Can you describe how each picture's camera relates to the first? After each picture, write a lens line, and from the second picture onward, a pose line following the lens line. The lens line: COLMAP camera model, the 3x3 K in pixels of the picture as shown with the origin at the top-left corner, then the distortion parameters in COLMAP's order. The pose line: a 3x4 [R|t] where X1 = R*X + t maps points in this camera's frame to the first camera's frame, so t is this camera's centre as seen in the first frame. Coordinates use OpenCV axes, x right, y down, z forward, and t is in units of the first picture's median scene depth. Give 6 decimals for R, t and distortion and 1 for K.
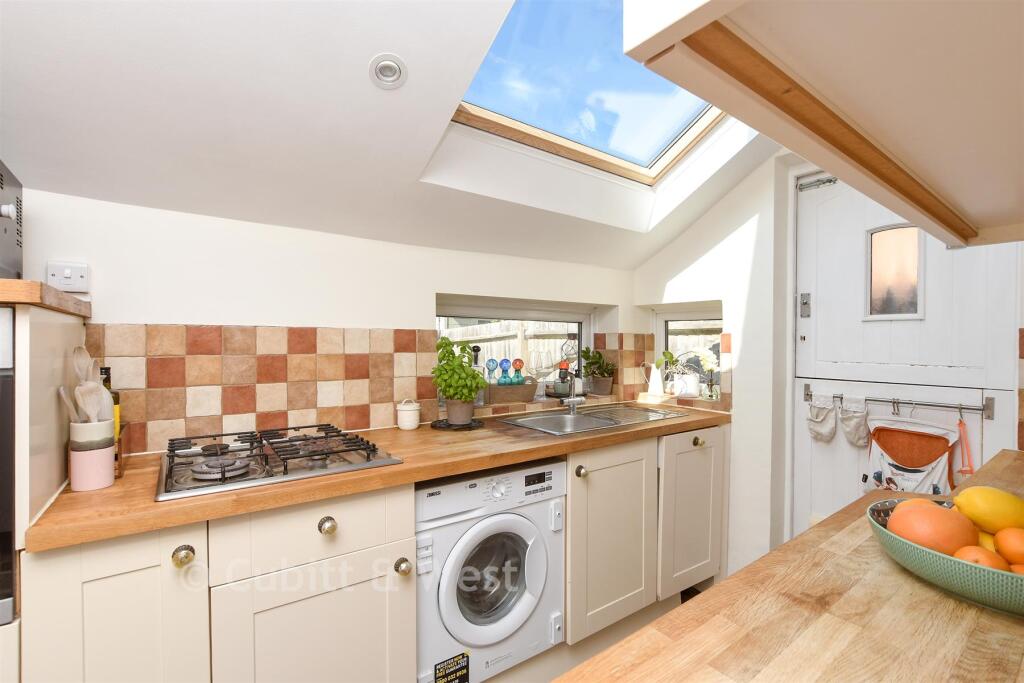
lens RADIAL K [[440.5, 0, 512.2], [0, 440.5, 344.6], [0, 0, 1]] dist [-0.014248, 0.000335]
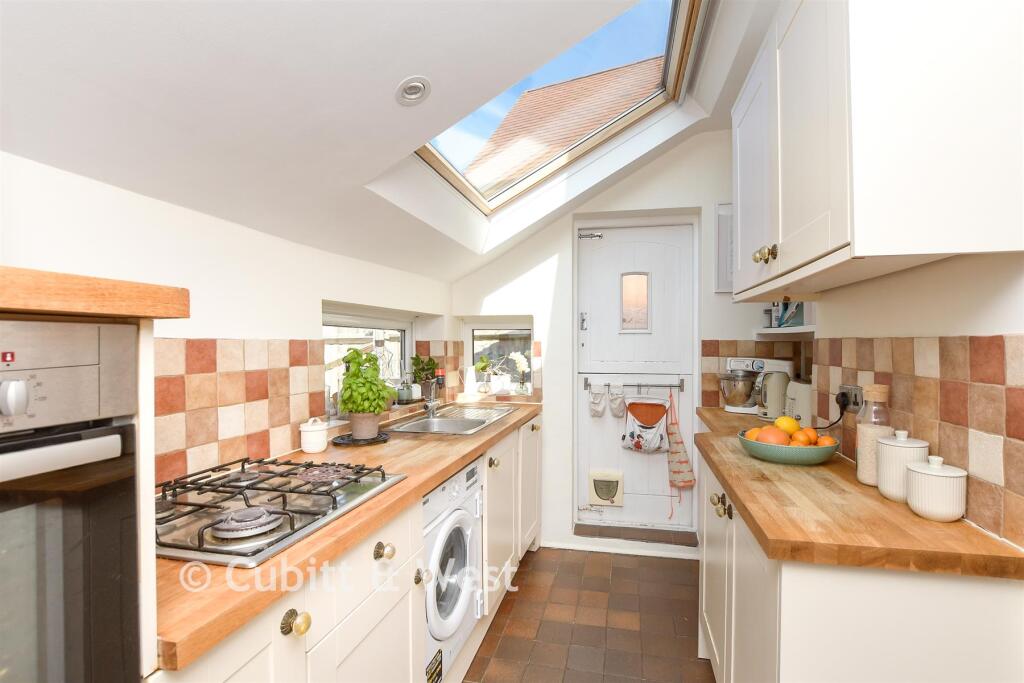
lens RADIAL K [[455.7, 0, 512.0], [0, 455.7, 341.5], [0, 0, 1]] dist [-0.022030, 0.000340]
pose [[0.769085, -0.004997, 0.639127, -0.512092], [0.012189, 0.999902, -0.006850, -0.020639], [-0.639030, 0.013059, 0.769071, 0.032865]]
